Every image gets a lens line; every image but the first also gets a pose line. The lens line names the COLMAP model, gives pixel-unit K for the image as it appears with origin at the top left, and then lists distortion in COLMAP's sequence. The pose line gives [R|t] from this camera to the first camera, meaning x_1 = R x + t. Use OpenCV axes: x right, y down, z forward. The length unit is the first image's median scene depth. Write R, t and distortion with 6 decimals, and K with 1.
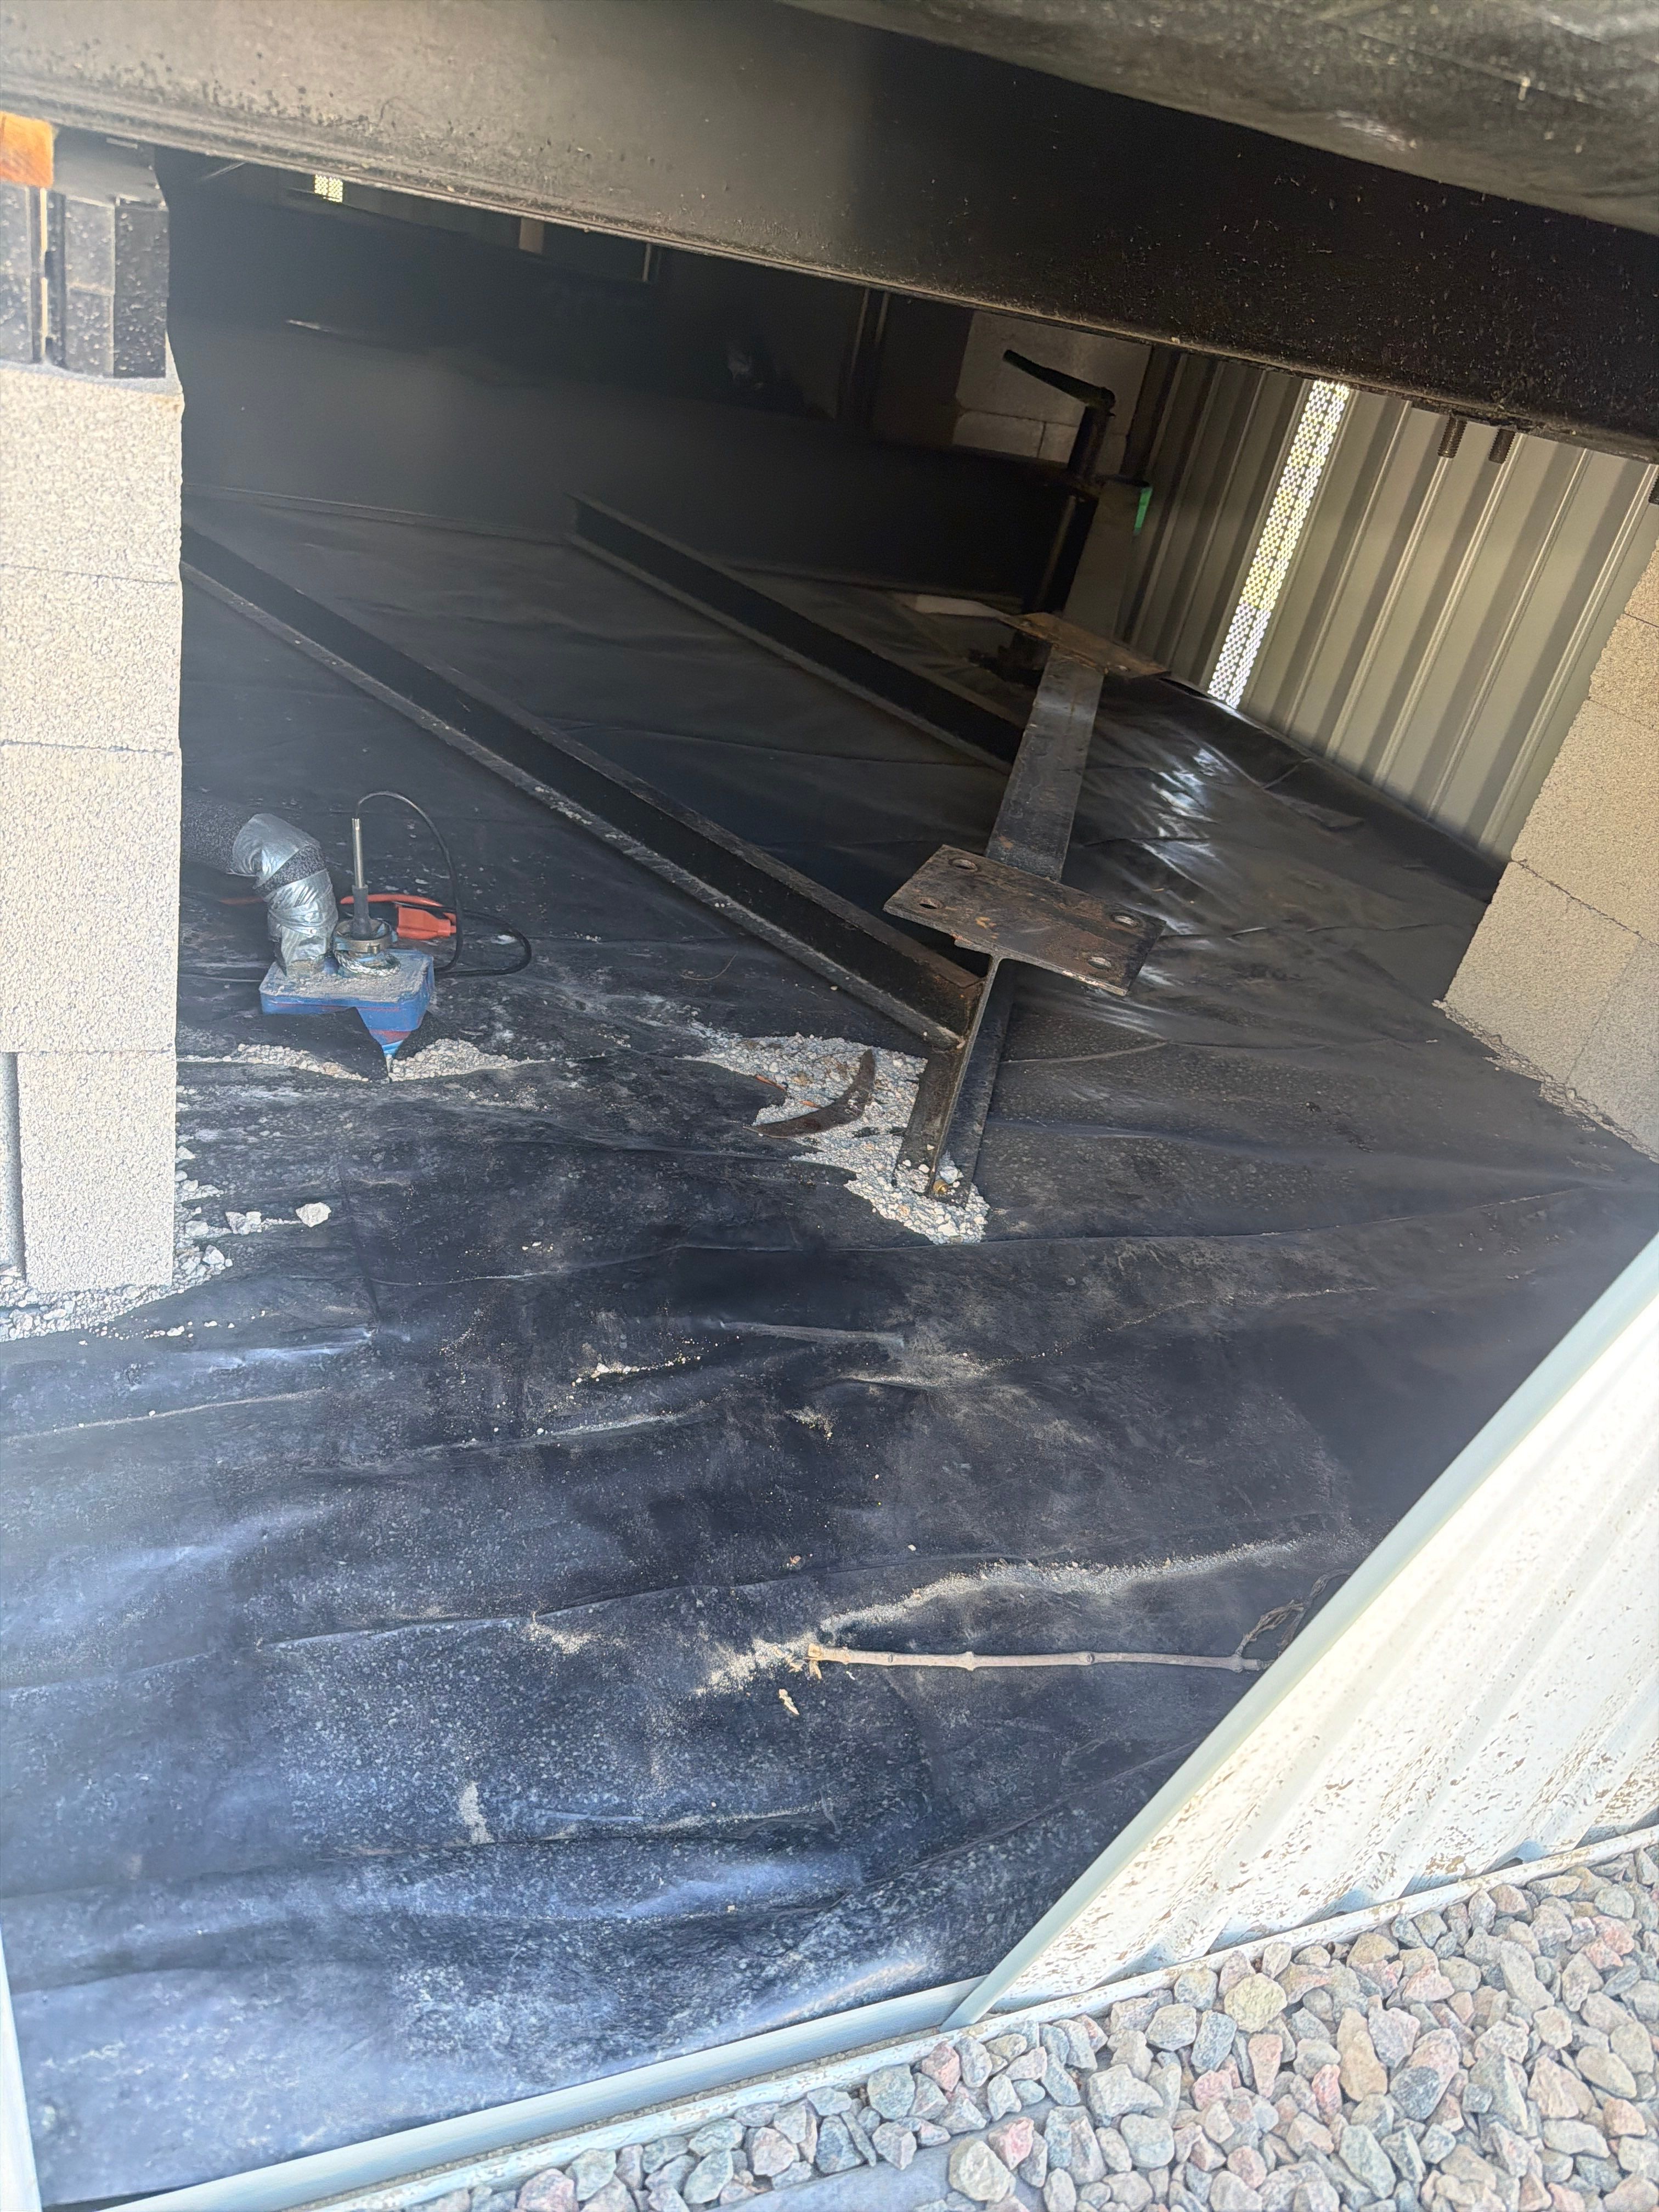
lens RADIAL K [[1687.8, 0, 828.2], [0, 1687.8, 1086.7], [0, 0, 1]] dist [0.095625, -0.071342]
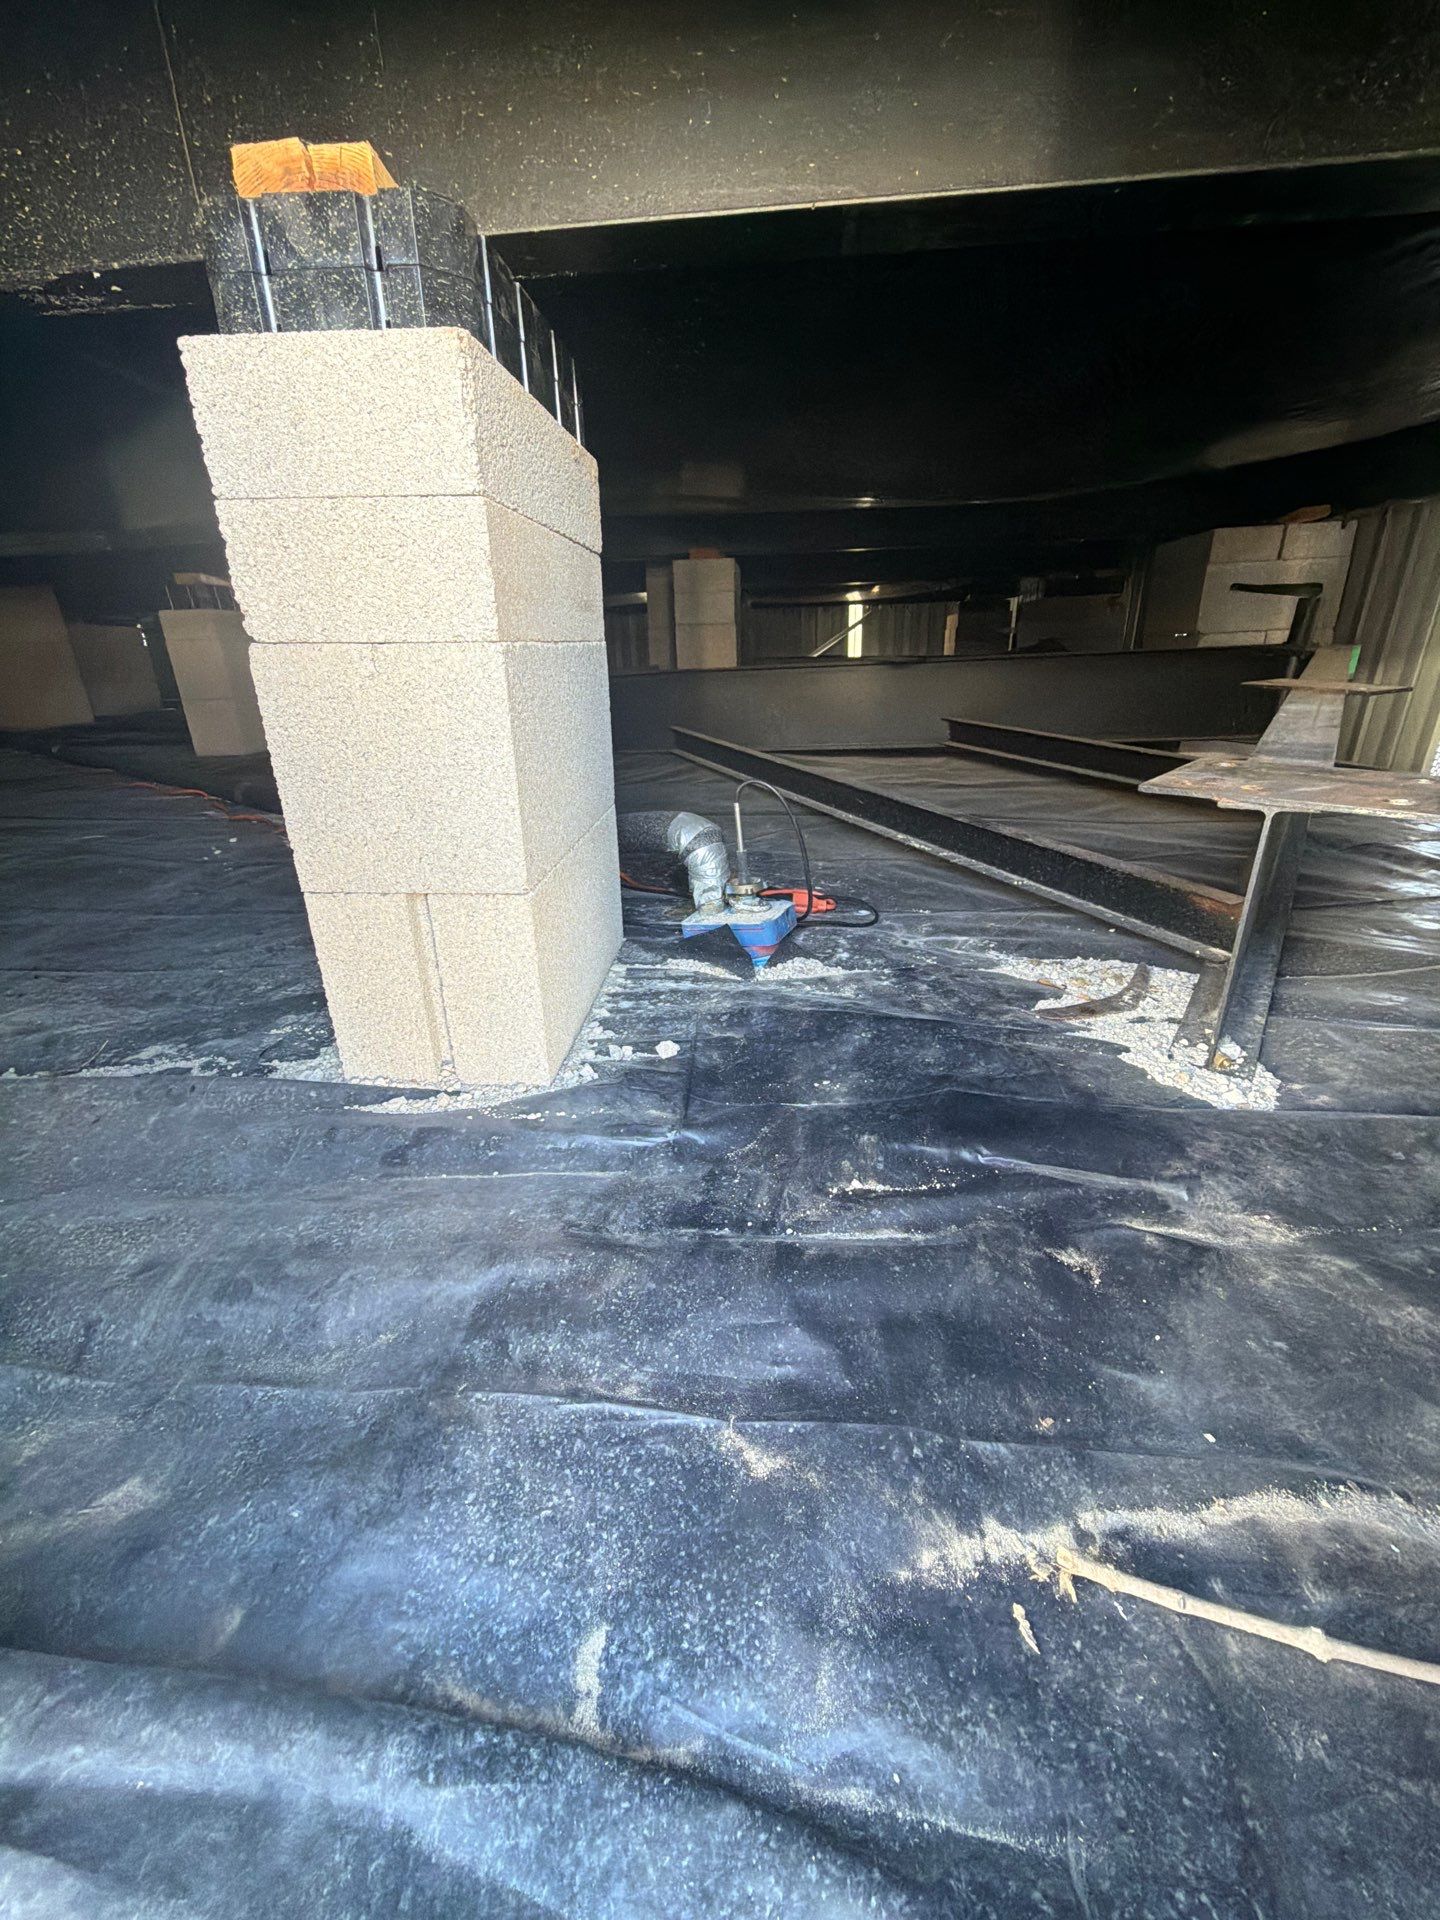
lens RADIAL K [[771.4, 0, 720.1], [0, 771.4, 952.9], [0, 0, 1]] dist [0.011815, -0.001535]
pose [[0.874109, -0.057861, -0.482272, 0.037065], [-0.044136, 0.979311, -0.197489, 0.126644], [0.483721, 0.193913, 0.853470, 0.518779]]
